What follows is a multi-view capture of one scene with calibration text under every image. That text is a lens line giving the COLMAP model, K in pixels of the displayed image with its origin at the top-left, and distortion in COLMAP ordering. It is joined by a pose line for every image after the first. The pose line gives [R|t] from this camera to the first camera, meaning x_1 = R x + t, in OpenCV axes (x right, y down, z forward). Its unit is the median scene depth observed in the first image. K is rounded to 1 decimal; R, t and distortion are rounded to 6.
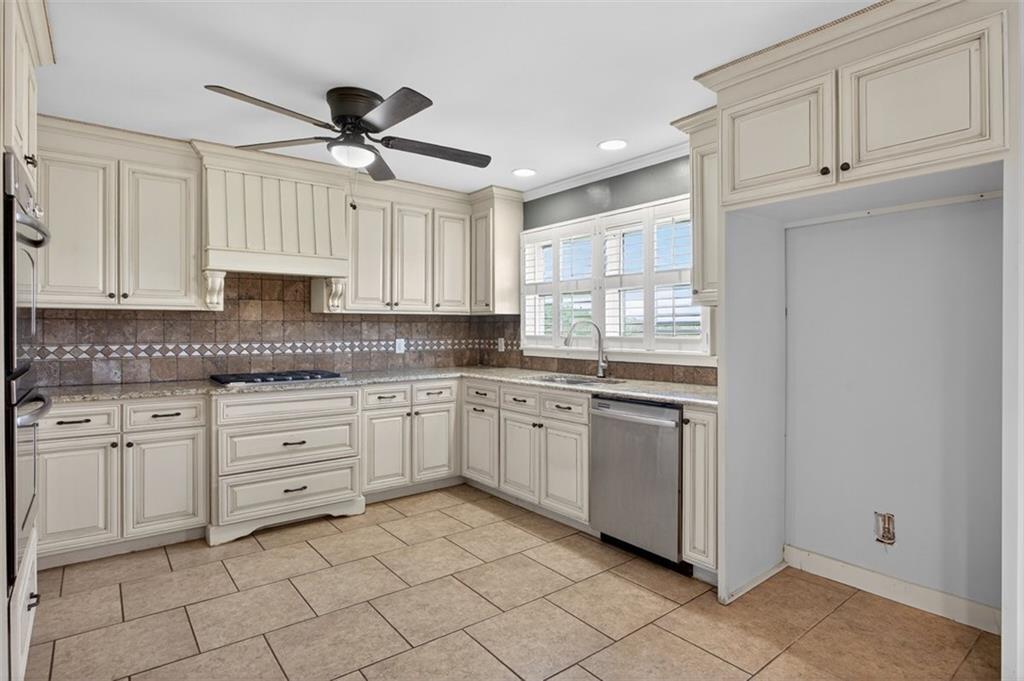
lens RADIAL K [[536.4, 0, 512.5], [0, 536.4, 333.8], [0, 0, 1]] dist [-0.007730, 0.000631]
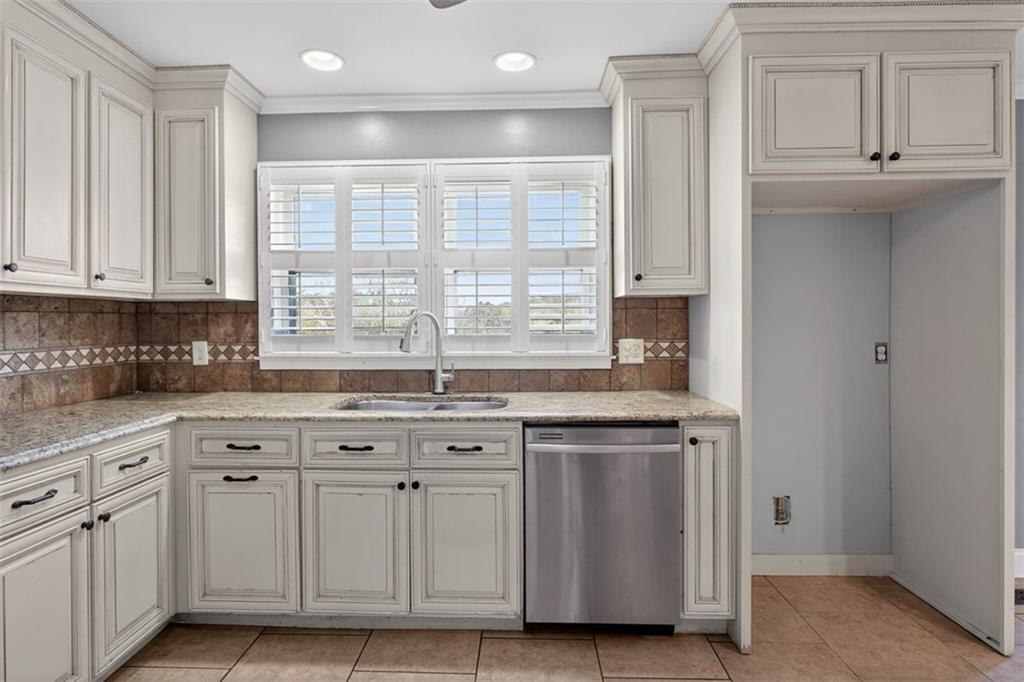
lens RADIAL K [[537.0, 0, 504.0], [0, 537.0, 328.6], [0, 0, 1]] dist [-0.008967, 0.000001]
pose [[0.648495, -0.010178, 0.761151, -0.301050], [0.011786, 0.999925, 0.003329, -0.004825], [-0.761127, 0.006813, 0.648567, 0.467912]]
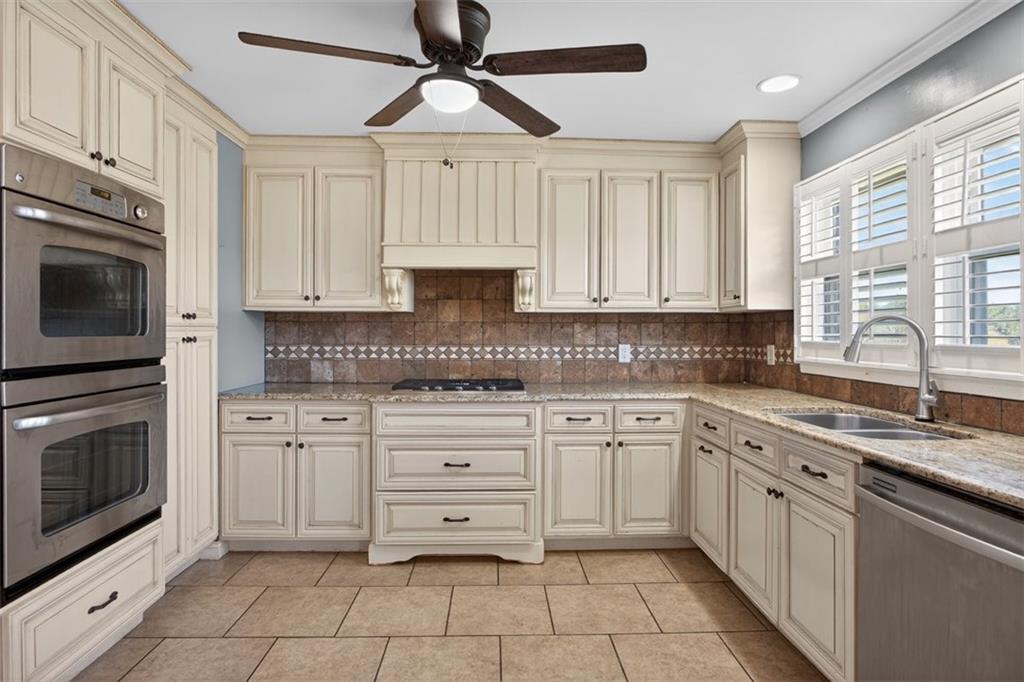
lens RADIAL K [[536.4, 0, 512.5], [0, 536.4, 334.3], [0, 0, 1]] dist [-0.007730, 0.000631]
pose [[0.806424, 0.003677, -0.591327, 0.143681], [-0.008276, 0.999953, -0.005069, 0.000268], [0.591280, 0.008981, 0.806416, 0.308725]]
